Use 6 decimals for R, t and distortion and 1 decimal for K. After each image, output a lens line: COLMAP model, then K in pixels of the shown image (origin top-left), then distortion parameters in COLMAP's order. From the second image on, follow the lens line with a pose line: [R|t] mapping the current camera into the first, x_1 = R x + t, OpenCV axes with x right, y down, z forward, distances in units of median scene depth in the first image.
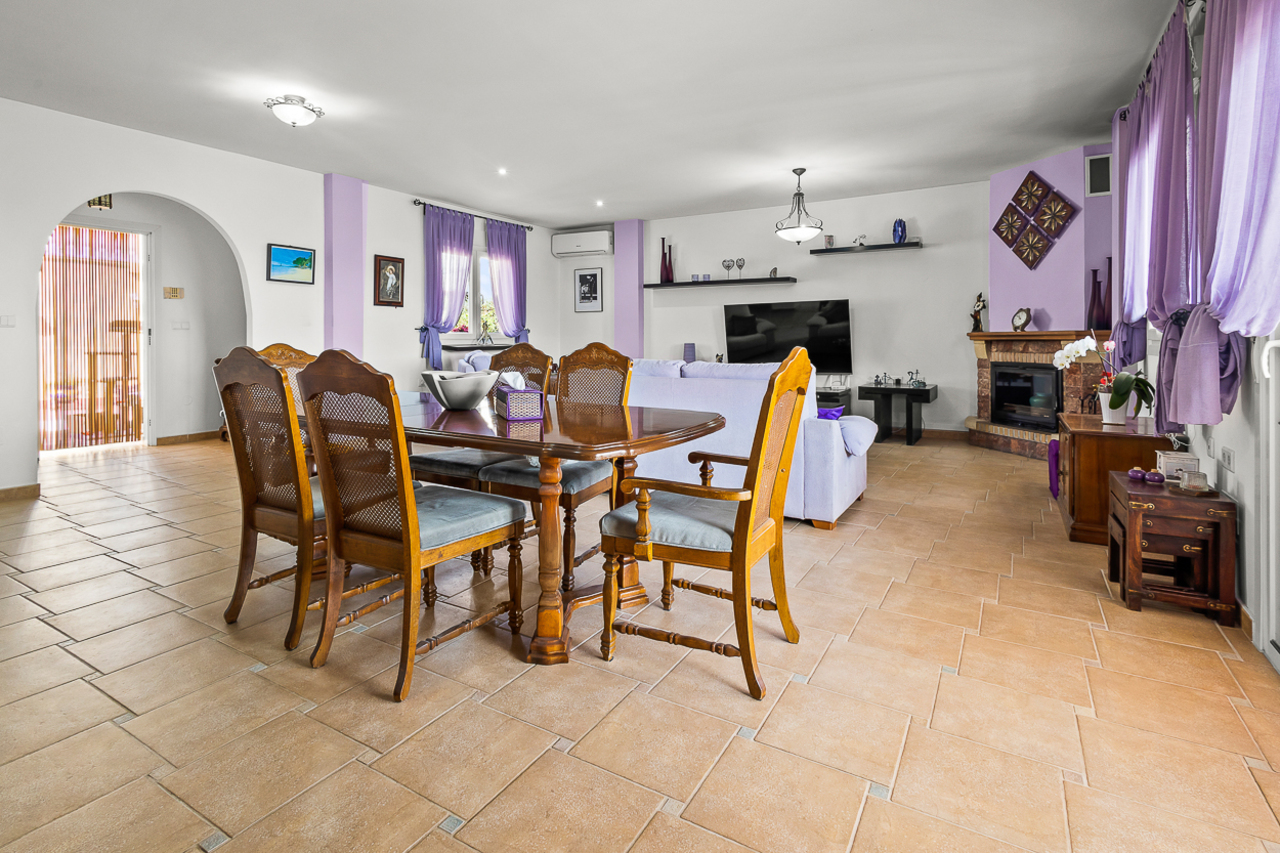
lens RADIAL K [[644.3, 0, 627.2], [0, 644.3, 341.3], [0, 0, 1]] dist [0.013969, -0.003946]
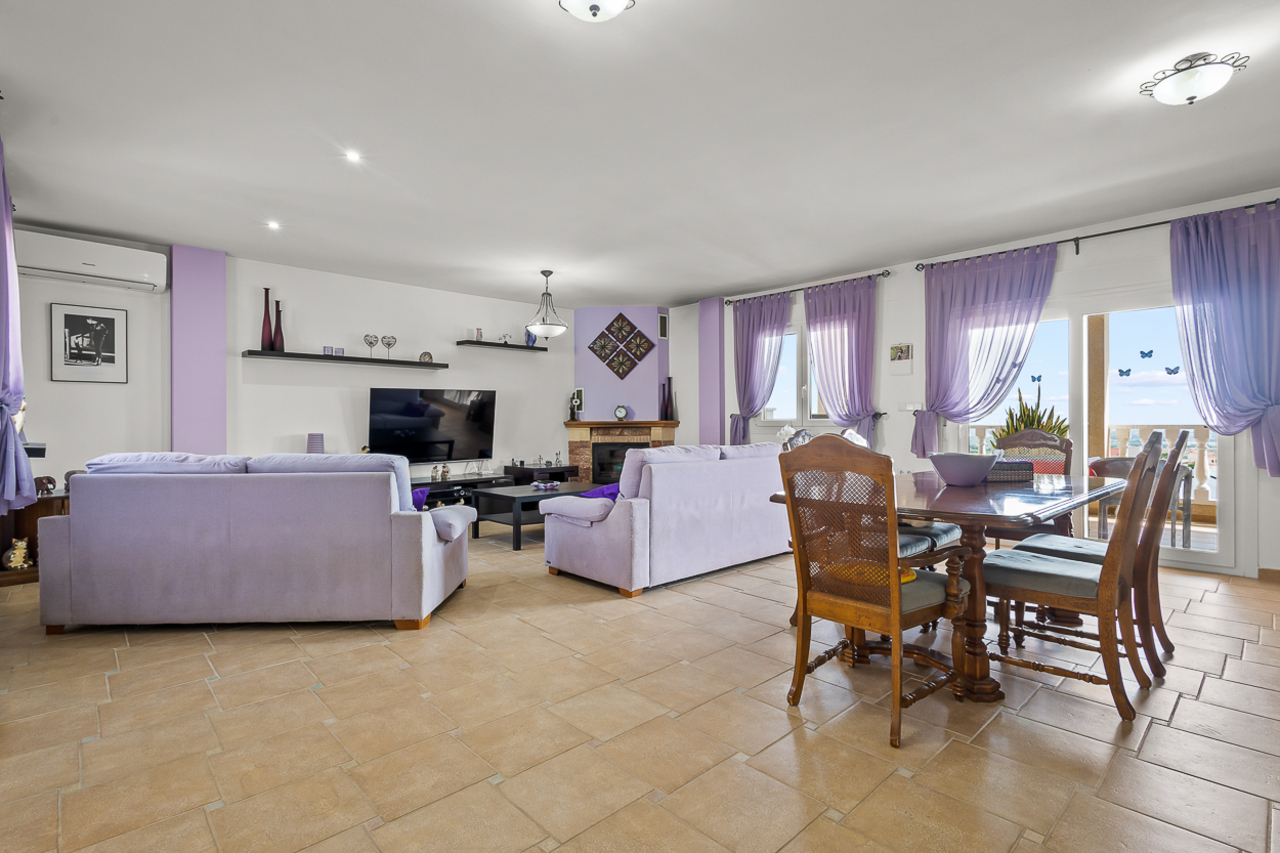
lens RADIAL K [[590.7, 0, 629.4], [0, 590.7, 427.8], [0, 0, 1]] dist [0.006850, -0.002715]
pose [[0.270867, -0.001599, 0.962615, -0.593920], [0.012733, 0.999917, -0.001922, 0.002576], [-0.962532, 0.012778, 0.270865, 0.545574]]
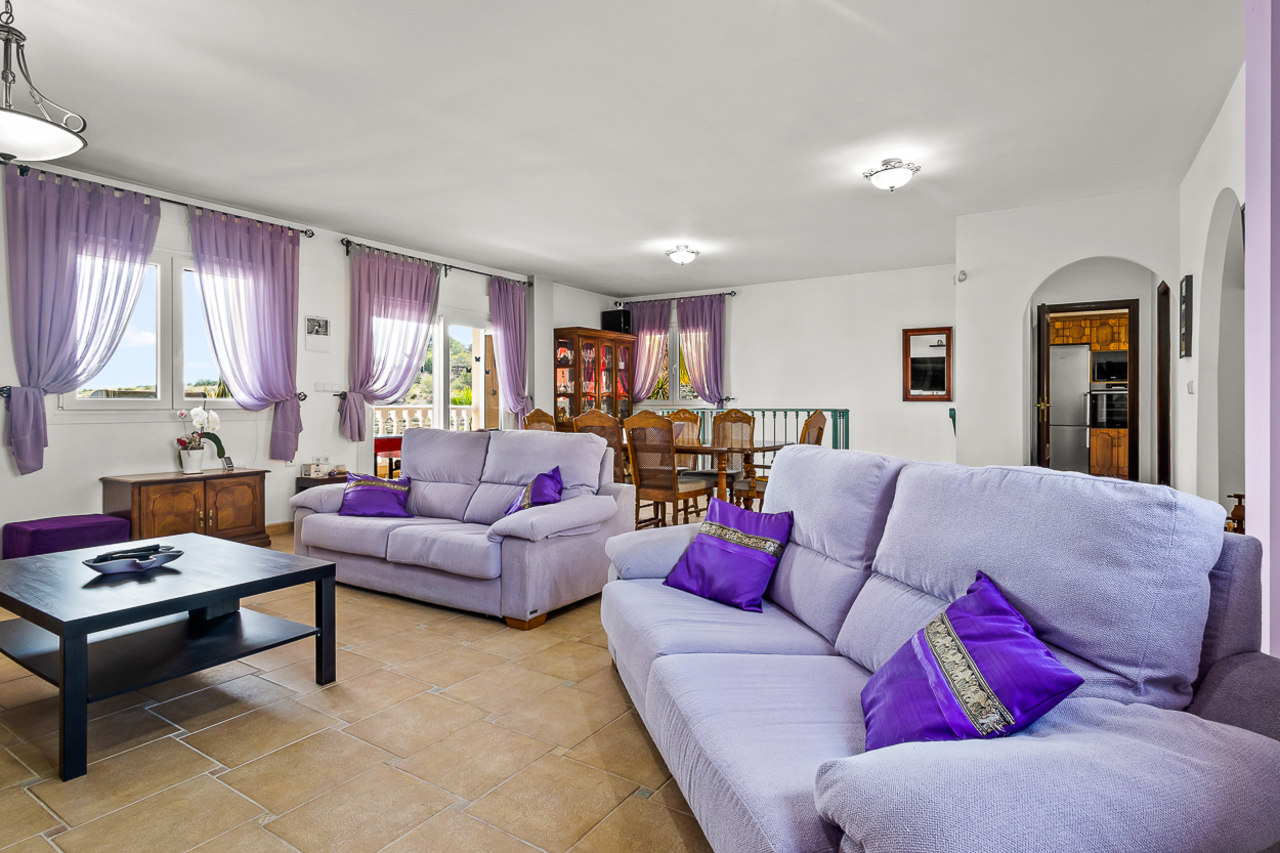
lens RADIAL K [[683.4, 0, 646.3], [0, 683.4, 405.8], [0, 0, 1]] dist [0.007500, 0.000489]
pose [[-0.999494, 0.004673, 0.031456, -0.107282], [0.004844, 0.999974, 0.005350, -0.003658], [-0.031430, 0.005499, -0.999491, 1.278557]]
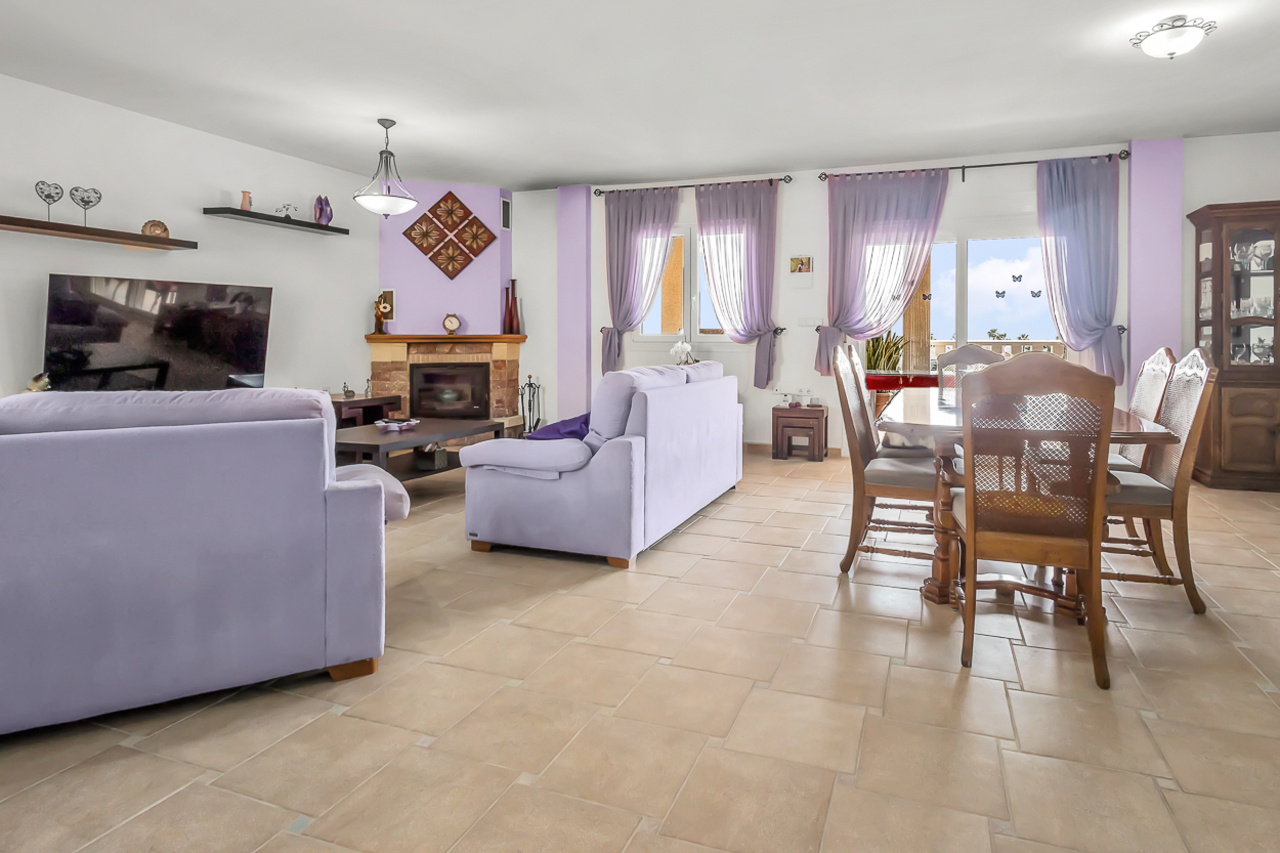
lens RADIAL K [[683.4, 0, 688.1], [0, 683.4, 345.7], [0, 0, 1]] dist [0.007500, 0.000489]
pose [[-0.207931, -0.003933, 0.978136, -0.544814], [0.009539, 0.999936, 0.006049, 0.000585], [-0.978097, 0.010588, -0.207880, 0.747456]]
